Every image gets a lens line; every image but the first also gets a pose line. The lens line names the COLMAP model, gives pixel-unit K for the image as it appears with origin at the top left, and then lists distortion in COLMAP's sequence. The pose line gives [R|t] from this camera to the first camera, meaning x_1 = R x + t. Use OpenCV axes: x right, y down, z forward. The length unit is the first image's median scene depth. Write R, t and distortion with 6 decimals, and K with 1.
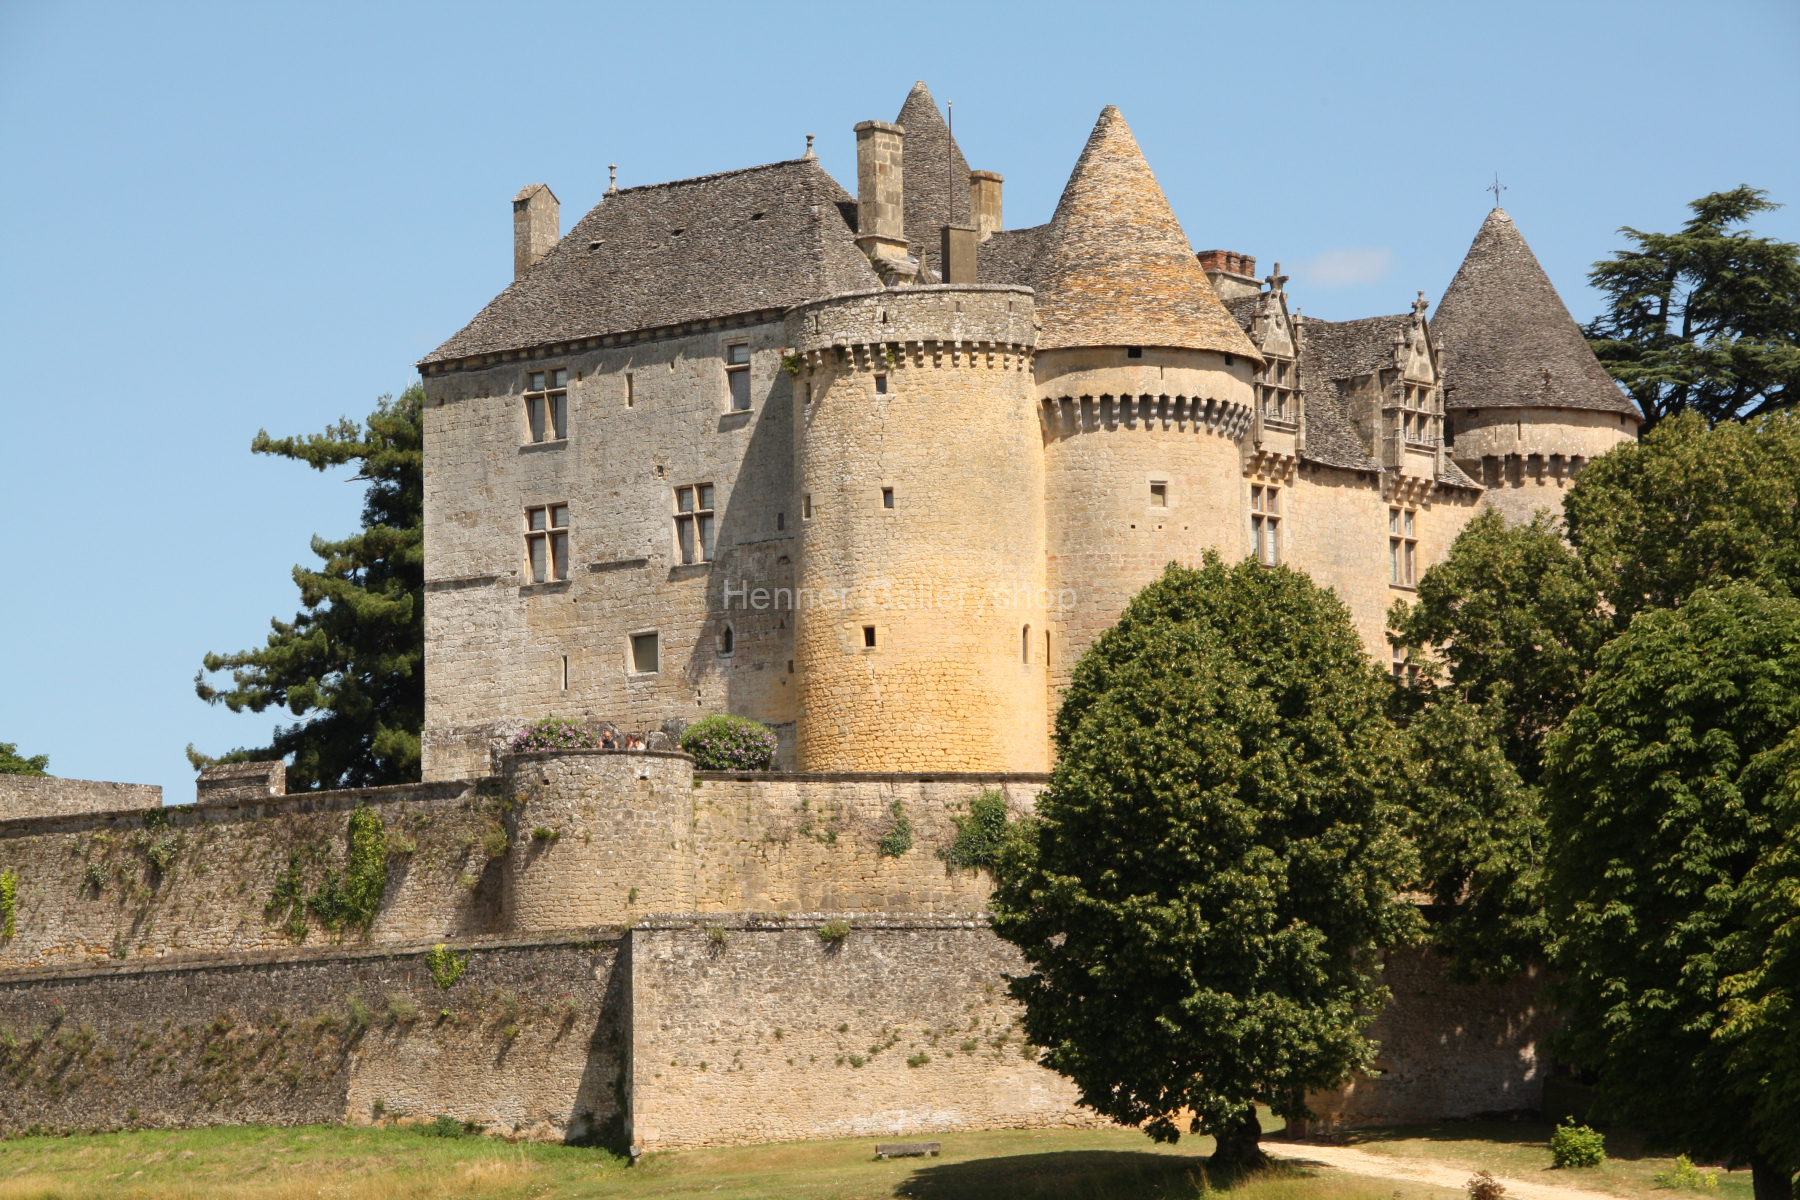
lens RADIAL K [[6931.2, 0, 900.0], [0, 6931.2, 600.0], [0, 0, 1]] dist [1.192687, -0.339769]
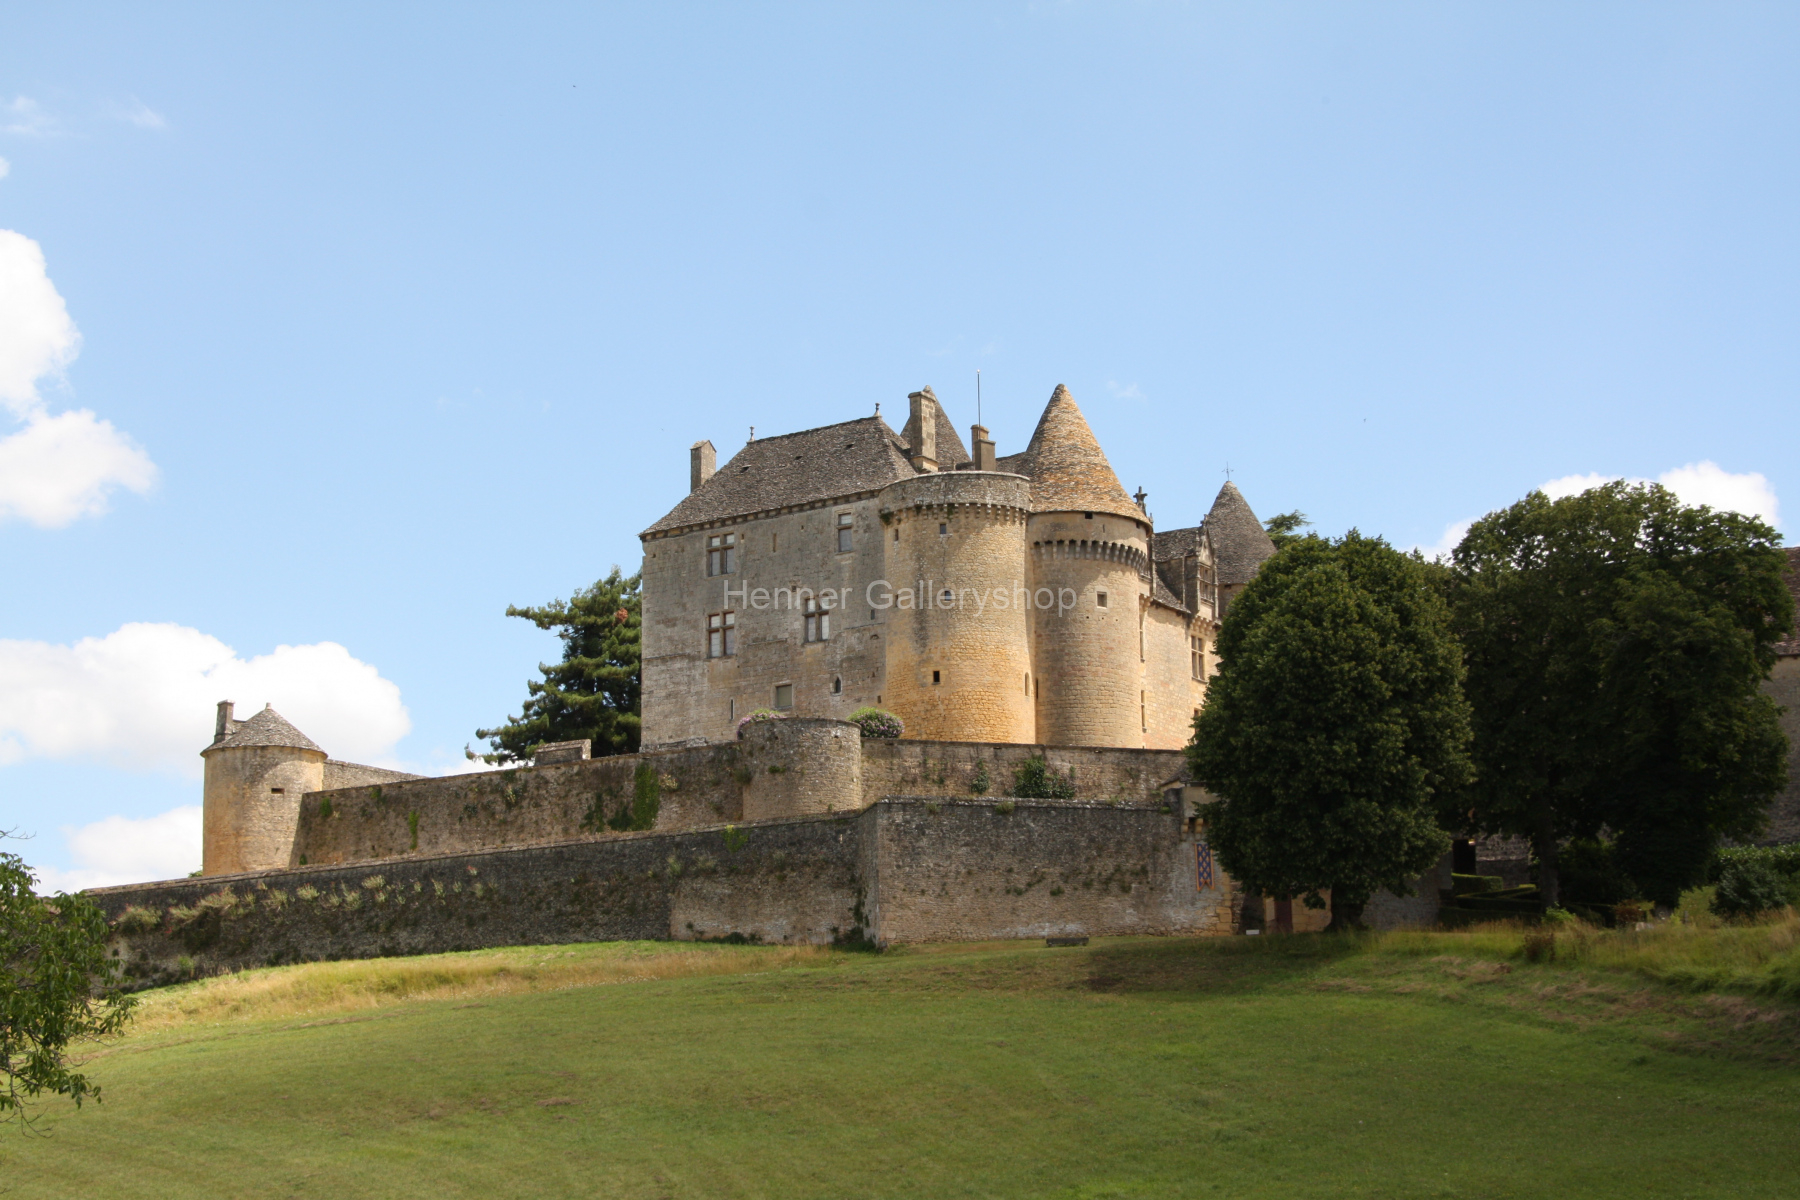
lens RADIAL K [[2964.5, 0, 900.0], [0, 2964.5, 600.0], [0, 0, 1]] dist [0.118347, 0.035701]
pose [[0.992840, 0.026565, 0.116464, -0.096761], [-0.014479, 0.994533, -0.103412, 0.060940], [-0.118575, 0.100985, 0.987797, 0.293794]]
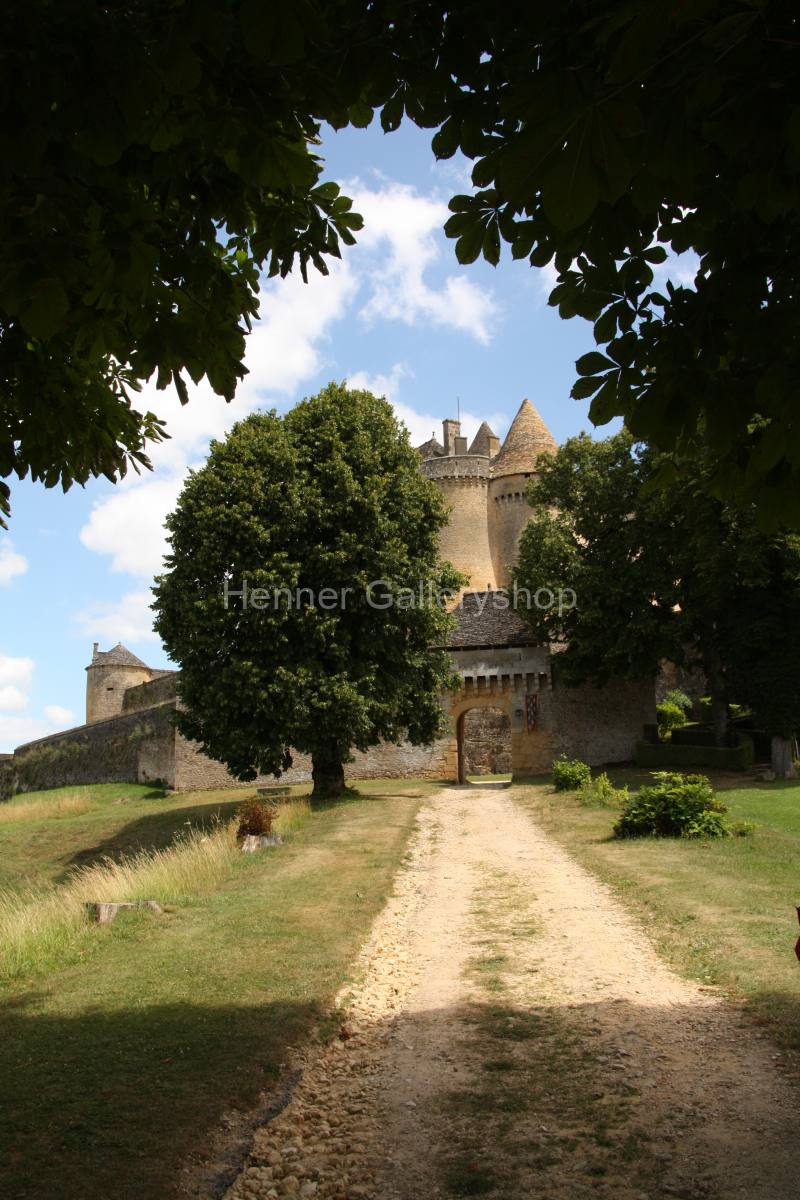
lens RADIAL K [[1062.2, 0, 400.0], [0, 1062.2, 600.0], [0, 0, 1]] dist [-0.146596, 0.000028]
pose [[0.954737, -0.069458, -0.289227, 0.099325], [0.038854, 0.993145, -0.110246, 0.051258], [0.294902, 0.094018, 0.950891, 0.625618]]
